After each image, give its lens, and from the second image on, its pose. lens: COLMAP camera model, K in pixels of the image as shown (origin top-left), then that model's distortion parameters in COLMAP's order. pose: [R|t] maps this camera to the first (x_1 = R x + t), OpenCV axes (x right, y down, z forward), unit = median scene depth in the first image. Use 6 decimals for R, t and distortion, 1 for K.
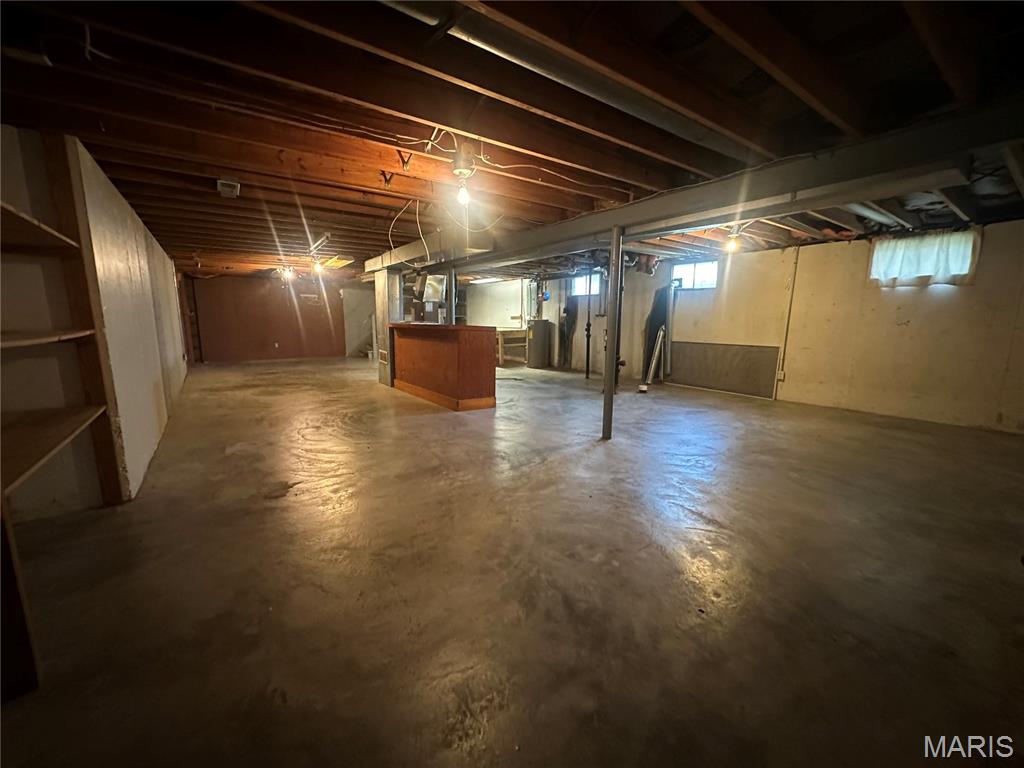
lens RADIAL K [[408.4, 0, 504.7], [0, 408.4, 388.4], [0, 0, 1]] dist [-0.005356, 0.001115]
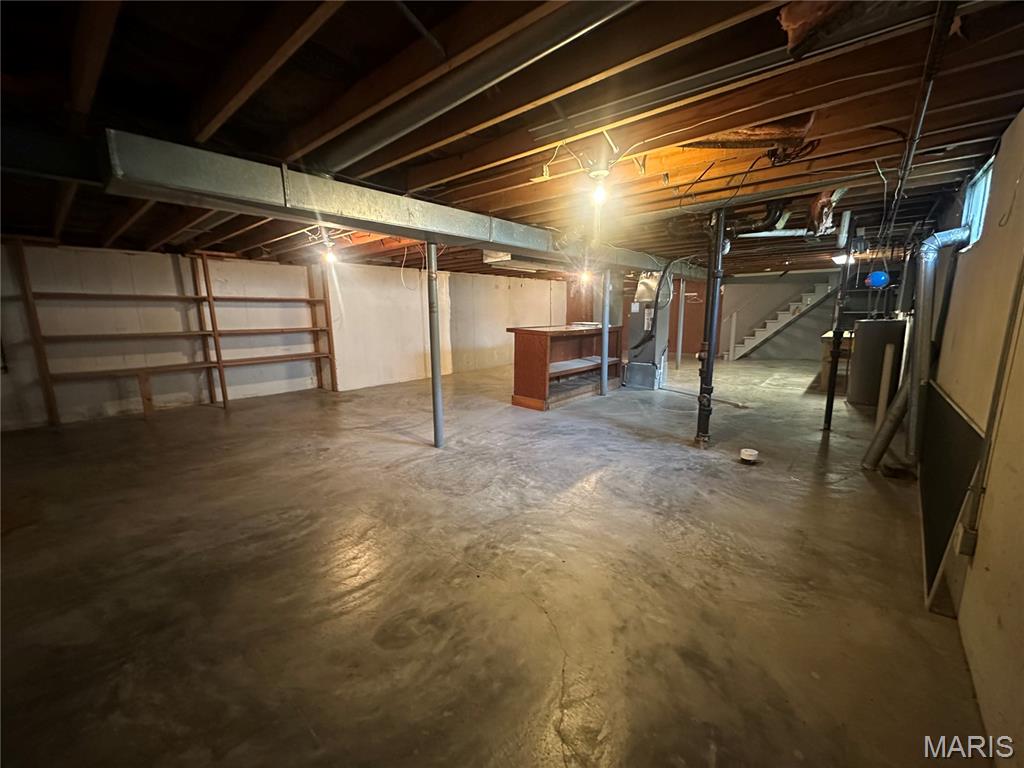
lens RADIAL K [[408.4, 0, 511.0], [0, 408.4, 382.8], [0, 0, 1]] dist [-0.005356, 0.001115]
pose [[0.245239, 0.156902, -0.956681, 0.686484], [-0.153565, 0.980644, 0.121467, -0.099936], [0.957223, 0.117124, 0.264587, 0.498451]]
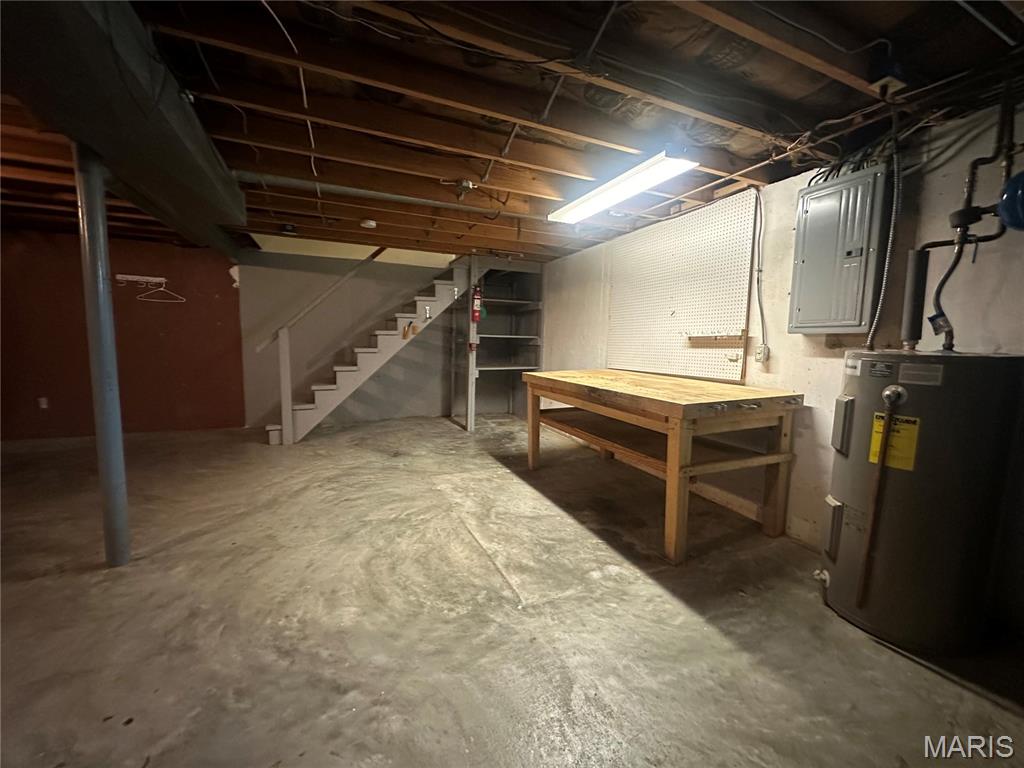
lens RADIAL K [[408.4, 0, 511.6], [0, 408.4, 384.5], [0, 0, 1]] dist [-0.005356, 0.001115]
pose [[0.979411, 0.034887, -0.198839, -0.074977], [-0.049567, 0.996361, -0.069338, -0.182463], [0.195697, 0.077766, 0.977576, 1.086119]]
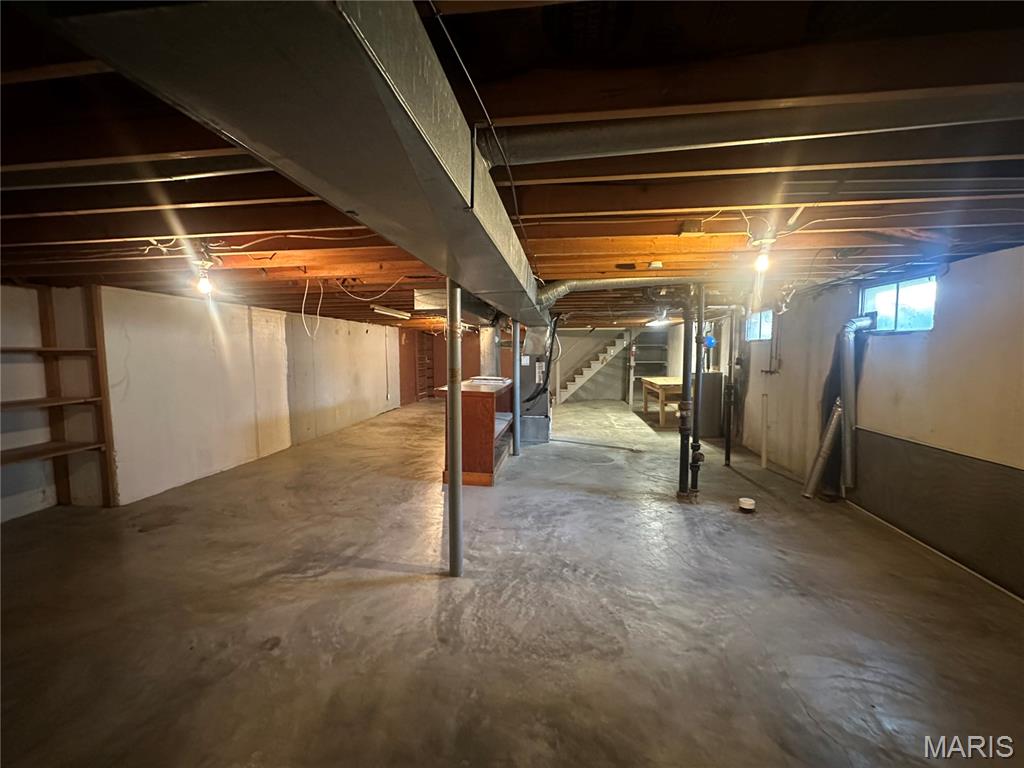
lens RADIAL K [[408.4, 0, 511.1], [0, 408.4, 386.0], [0, 0, 1]] dist [-0.005356, 0.001115]
pose [[0.739394, 0.048427, -0.671529, 0.428865], [-0.107925, 0.993037, -0.047219, -0.095023], [0.664566, 0.107388, 0.739472, 0.292626]]
